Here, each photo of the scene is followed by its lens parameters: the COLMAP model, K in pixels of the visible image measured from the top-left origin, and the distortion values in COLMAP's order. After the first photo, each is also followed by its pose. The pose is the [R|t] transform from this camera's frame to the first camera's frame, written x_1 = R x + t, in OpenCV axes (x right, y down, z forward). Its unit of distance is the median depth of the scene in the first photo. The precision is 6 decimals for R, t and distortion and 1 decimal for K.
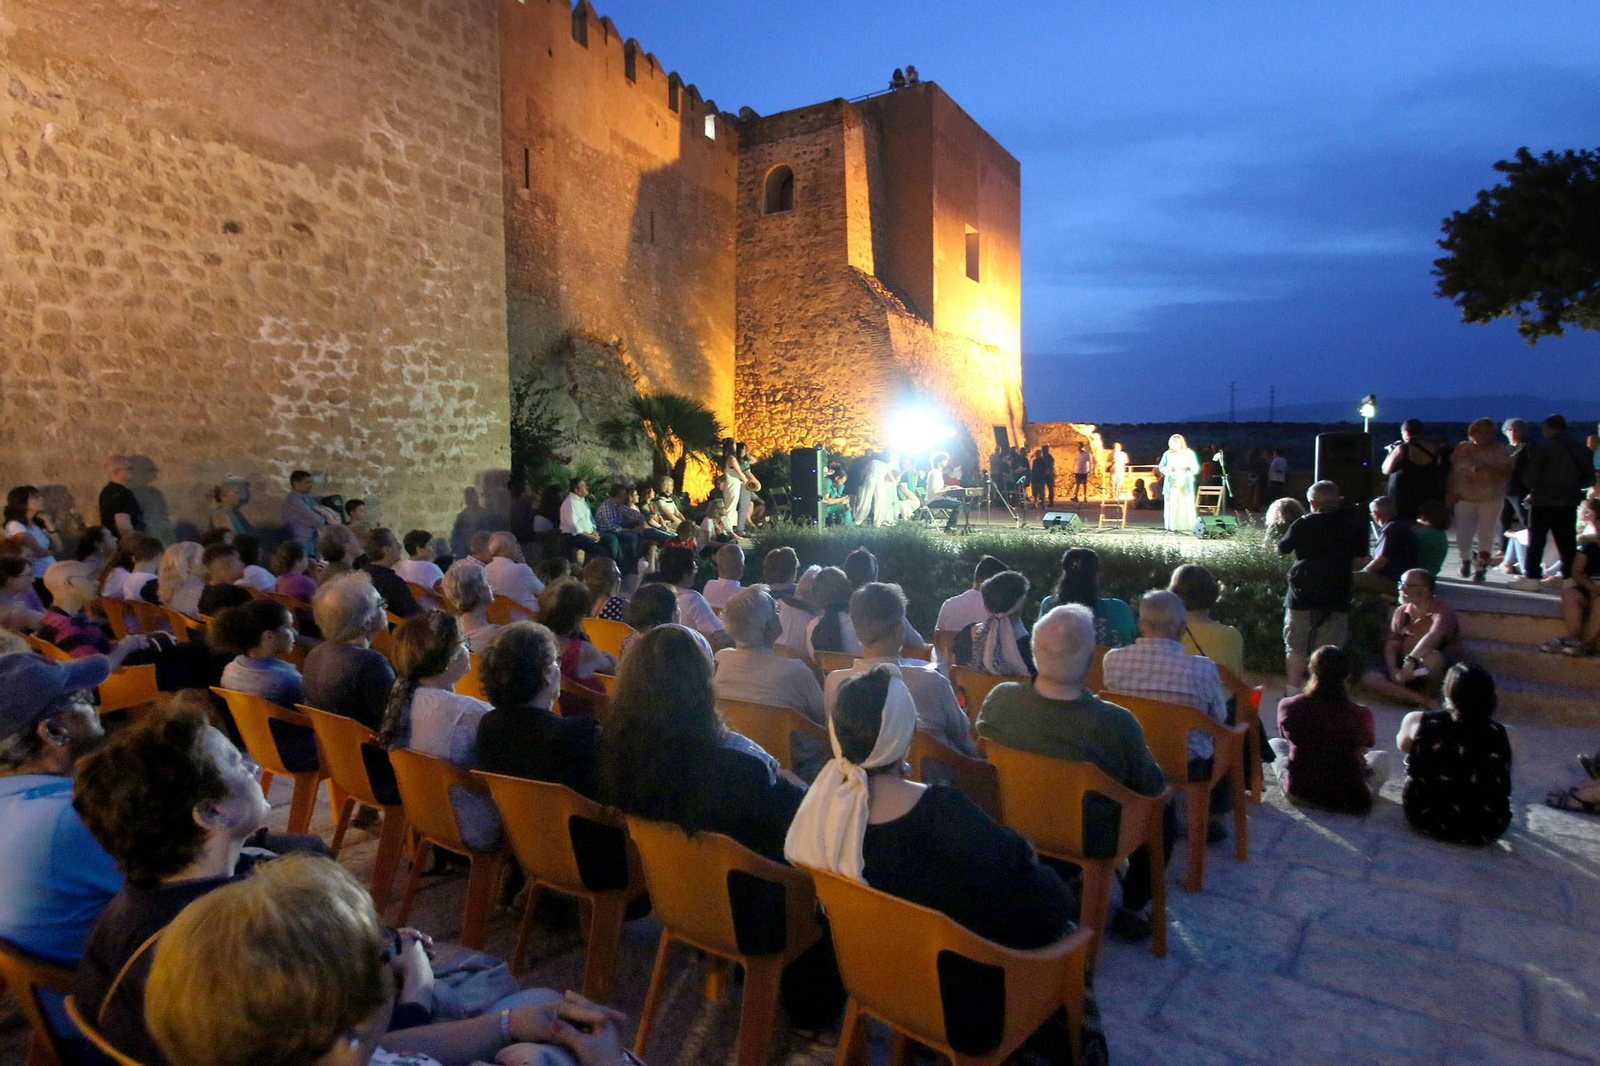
lens RADIAL K [[918.1, 0, 800.0], [0, 918.1, 533.0], [0, 0, 1]] dist [0.018926, -0.036040]
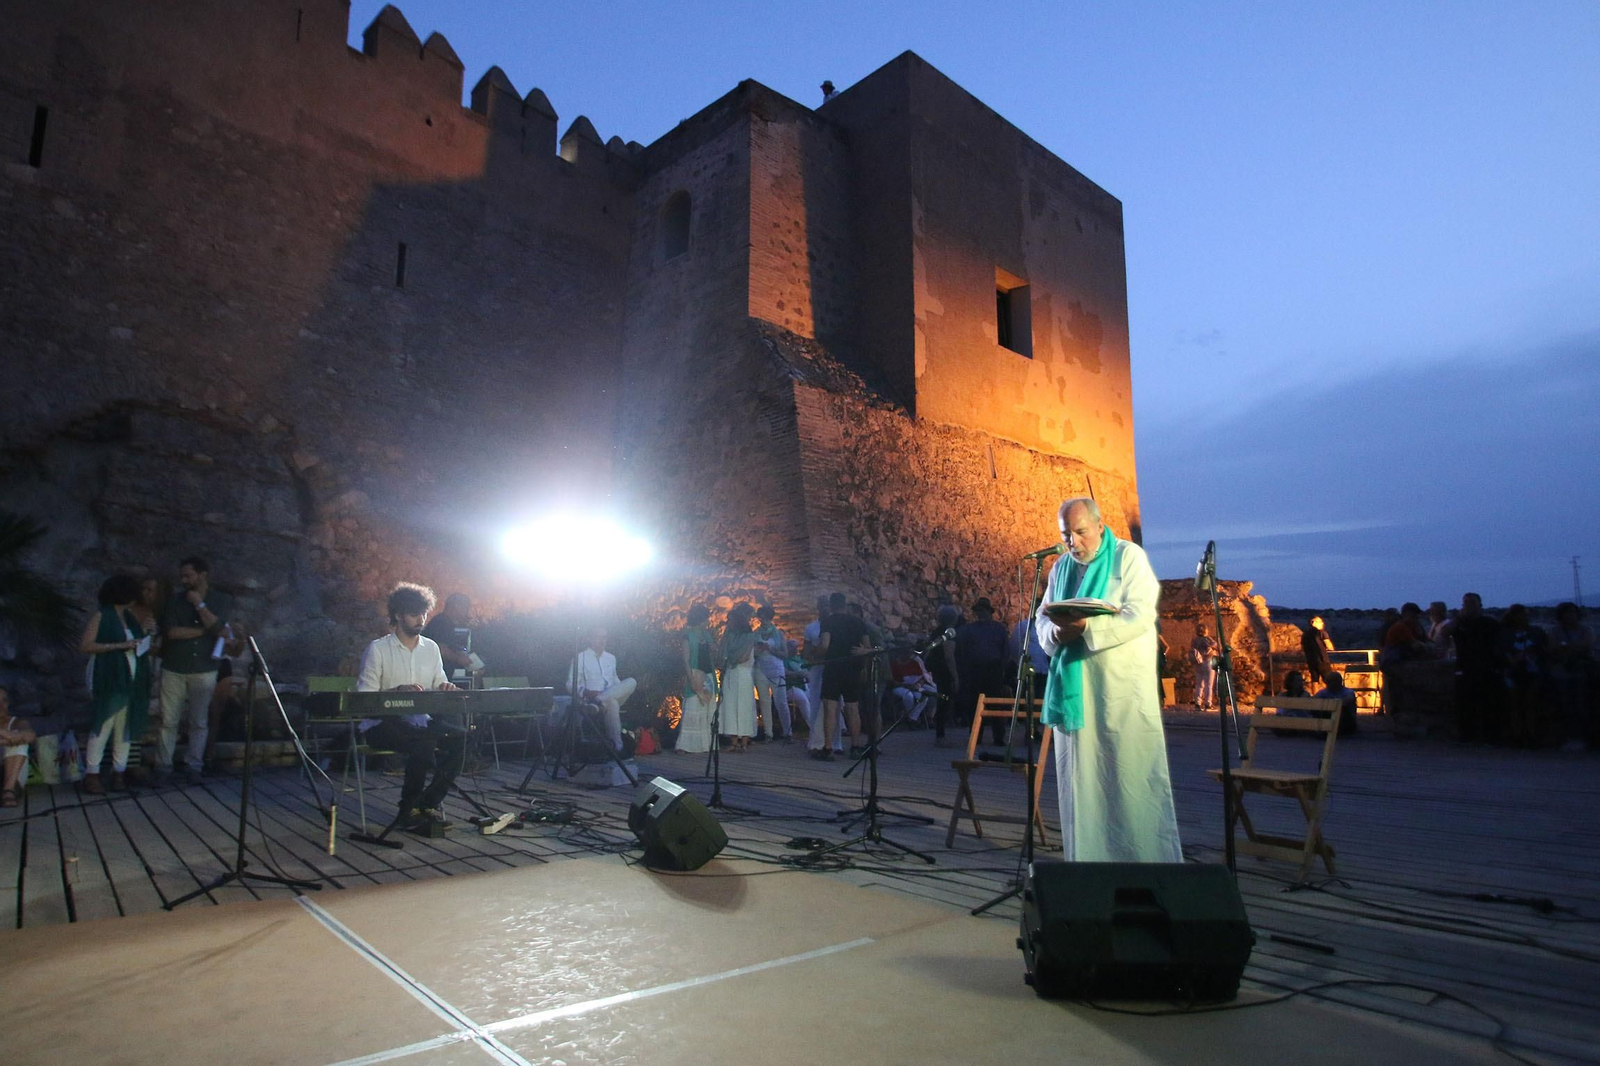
lens RADIAL K [[944.1, 0, 800.0], [0, 944.1, 533.0], [0, 0, 1]] dist [-0.020116, -0.000517]
pose [[0.966556, -0.020217, -0.255656, 0.237128], [-0.030491, 0.980757, -0.192837, -0.028392], [0.254635, 0.194183, 0.947340, 0.428070]]
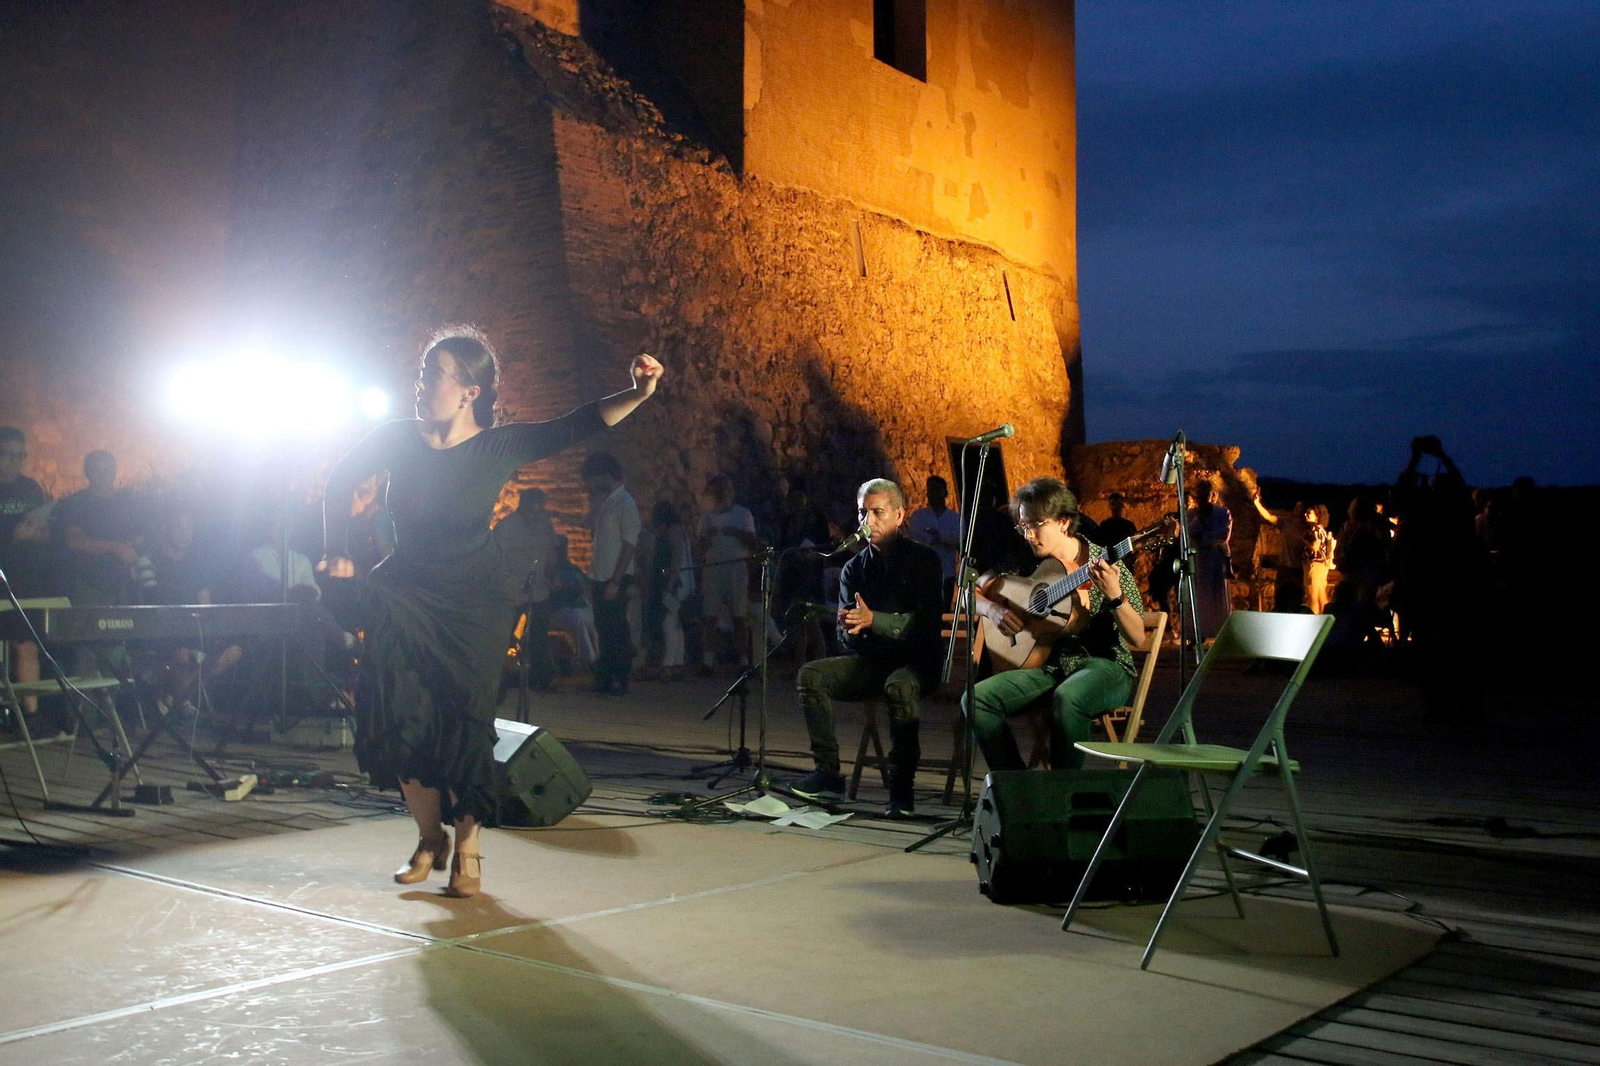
lens RADIAL K [[1668.7, 0, 800.0], [0, 1668.7, 533.0], [0, 0, 1]] dist [-0.082206, 0.003540]
pose [[0.997300, 0.012865, -0.072302, 0.226906], [-0.018896, 0.996341, -0.083356, -0.023862], [0.070966, 0.084497, 0.993893, 0.360369]]
